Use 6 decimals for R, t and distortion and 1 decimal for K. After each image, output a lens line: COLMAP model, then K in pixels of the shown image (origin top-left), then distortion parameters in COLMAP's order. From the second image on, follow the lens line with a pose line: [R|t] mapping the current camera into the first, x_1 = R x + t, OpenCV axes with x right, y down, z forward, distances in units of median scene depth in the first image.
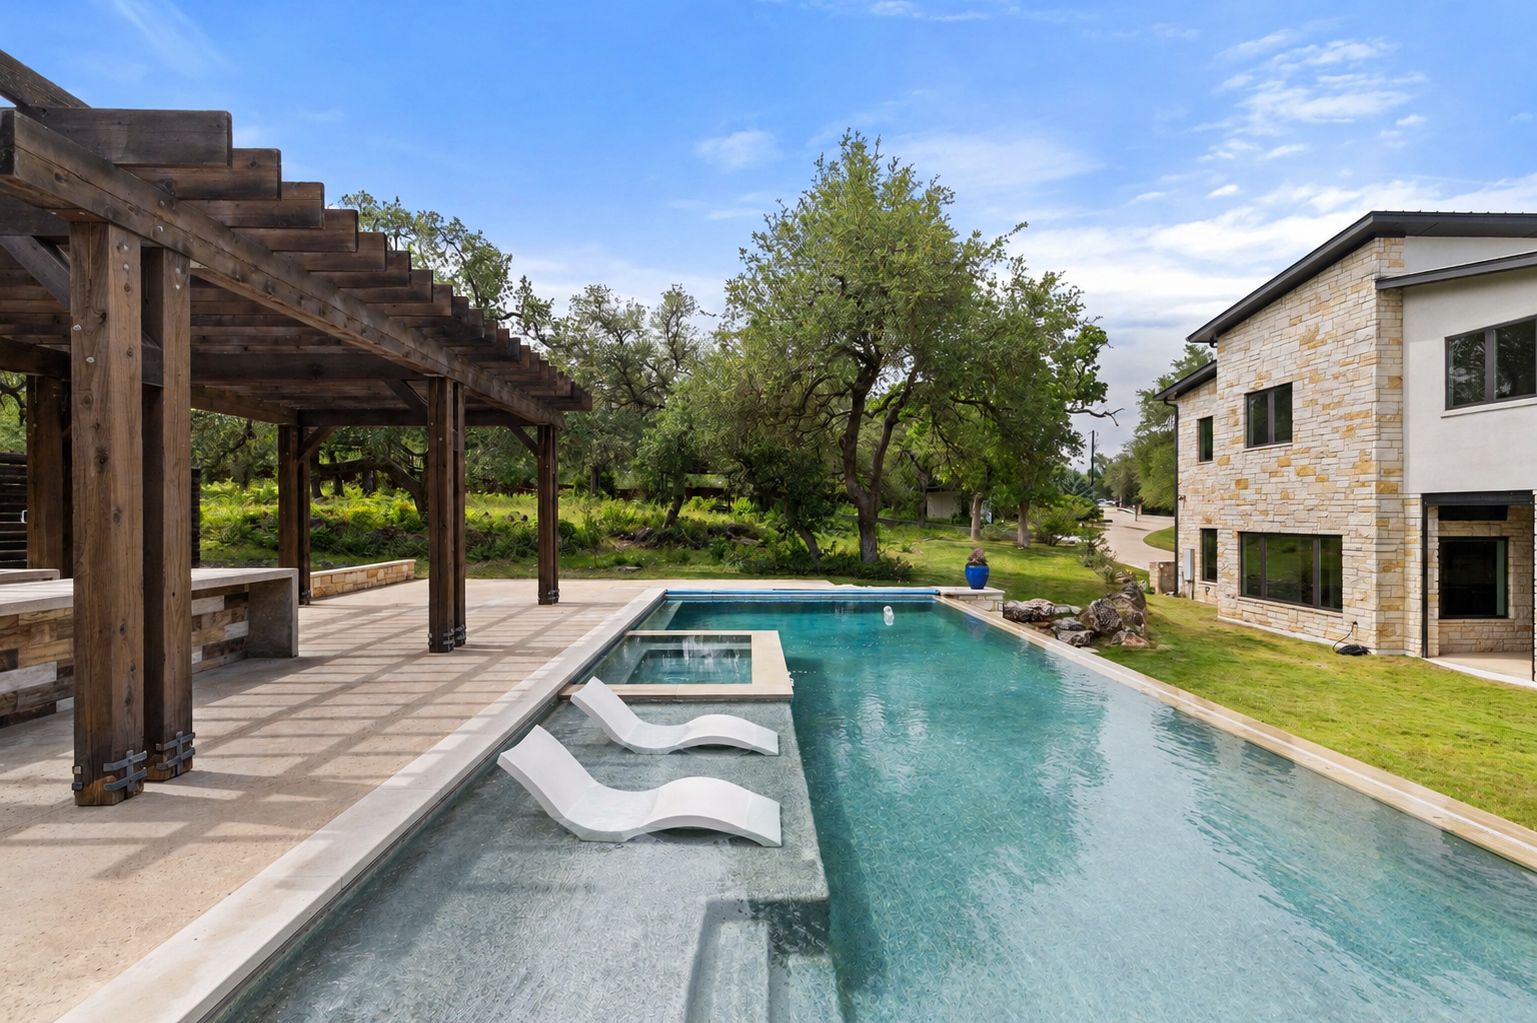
lens RADIAL K [[709.5, 0, 768.5], [0, 709.5, 511.5], [0, 0, 1]] dist [0.000585, -0.000062]
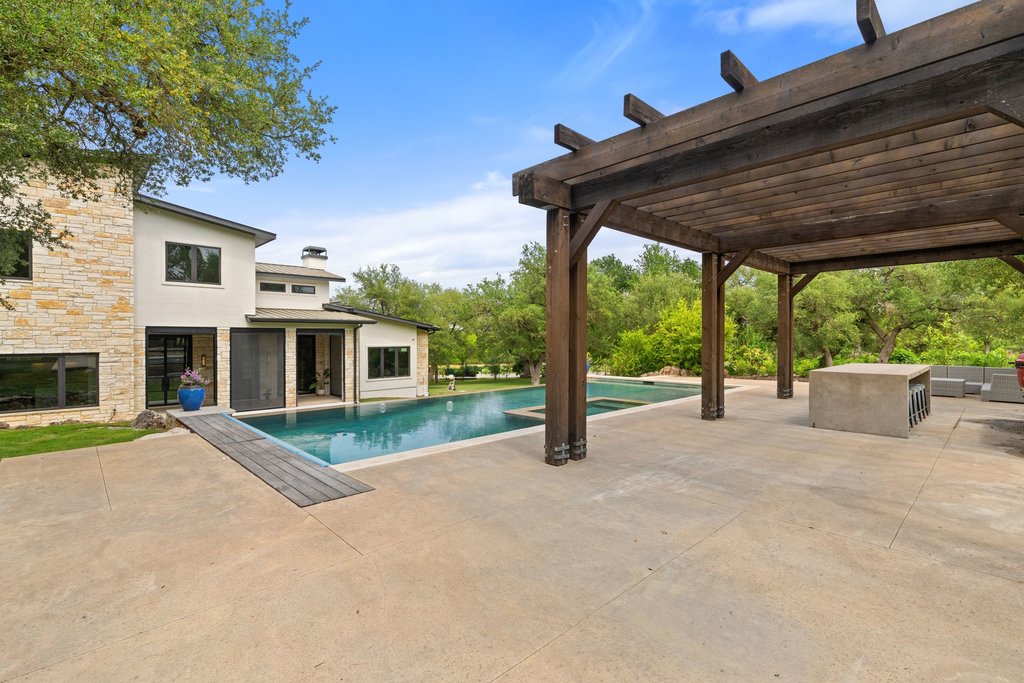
lens RADIAL K [[472.7, 0, 512.0], [0, 472.7, 341.5], [0, 0, 1]] dist [0.000585, -0.000062]
pose [[-0.669506, 0.001711, 0.742805, -0.487279], [0.003452, 0.999994, 0.000808, 0.012859], [-0.742799, 0.003105, -0.669508, 1.031014]]
